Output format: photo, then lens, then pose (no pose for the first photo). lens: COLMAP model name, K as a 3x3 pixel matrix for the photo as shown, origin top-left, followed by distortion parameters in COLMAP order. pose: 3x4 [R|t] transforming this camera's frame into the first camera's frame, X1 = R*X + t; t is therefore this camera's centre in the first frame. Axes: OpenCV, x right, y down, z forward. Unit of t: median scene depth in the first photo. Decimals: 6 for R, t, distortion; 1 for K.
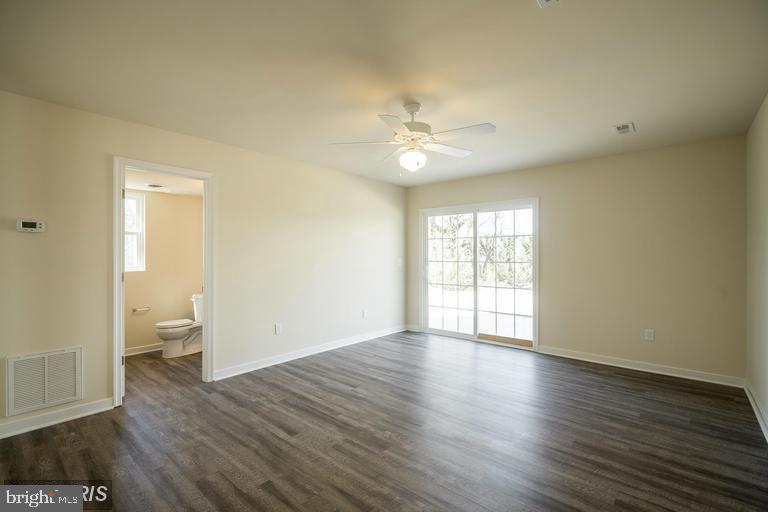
lens RADIAL K [[354.8, 0, 385.9], [0, 354.8, 255.3], [0, 0, 1]] dist [0.000205, -0.000822]
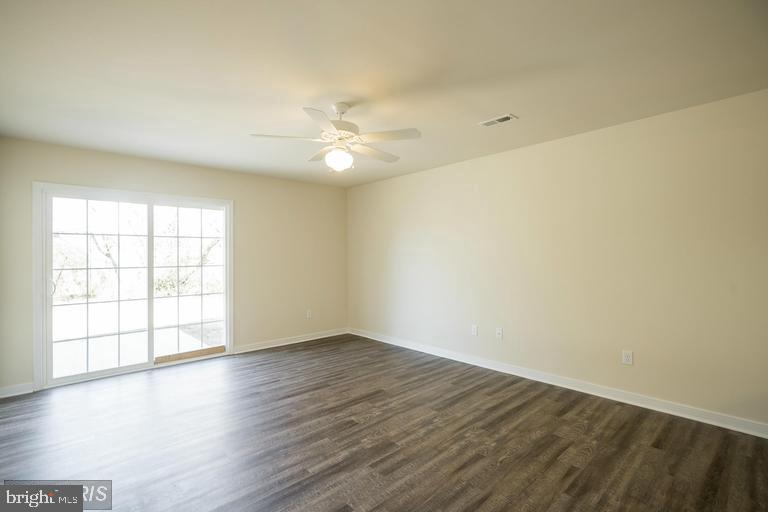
lens RADIAL K [[354.8, 0, 379.2], [0, 354.8, 256.1], [0, 0, 1]] dist [0.000205, -0.000822]
pose [[0.120805, 0.000140, 0.992676, -0.524435], [0.009347, 0.999955, -0.001278, -0.000725], [-0.992632, 0.009433, 0.120798, 0.462268]]
